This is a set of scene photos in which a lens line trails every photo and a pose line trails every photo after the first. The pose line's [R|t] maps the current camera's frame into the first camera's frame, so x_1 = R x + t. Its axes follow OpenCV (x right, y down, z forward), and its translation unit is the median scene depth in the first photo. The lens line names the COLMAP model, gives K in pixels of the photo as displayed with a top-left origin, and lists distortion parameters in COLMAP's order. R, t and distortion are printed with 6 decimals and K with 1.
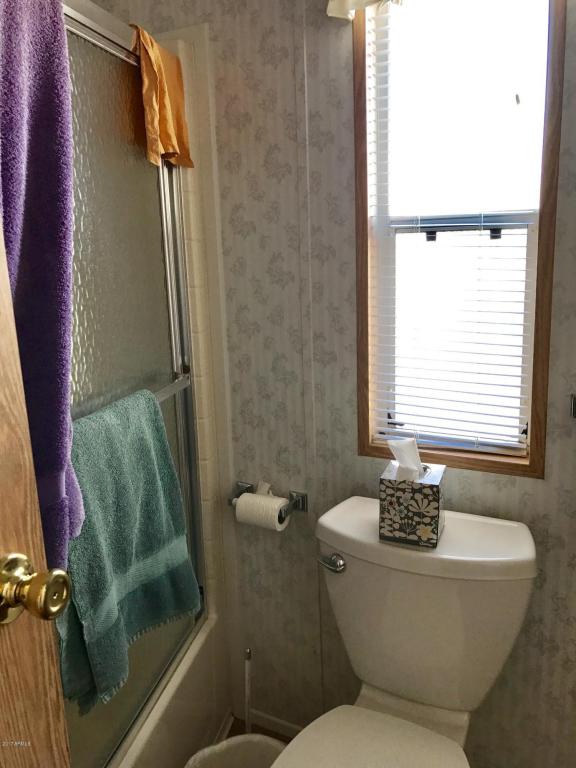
lens RADIAL K [[631.1, 0, 286.5], [0, 631.1, 384.2], [0, 0, 1]] dist [0.030733, -0.033958]
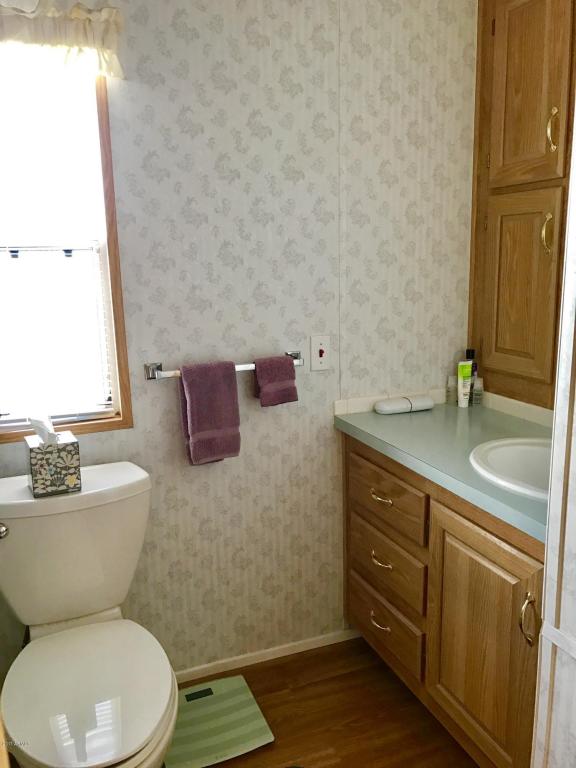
lens RADIAL K [[631.1, 0, 289.9], [0, 631.1, 384.3], [0, 0, 1]] dist [0.030733, -0.033958]
pose [[0.650027, -0.138182, 0.747242, -0.433761], [0.164108, 0.985651, 0.039512, 0.060564], [-0.741980, 0.096944, 0.663376, -0.216046]]
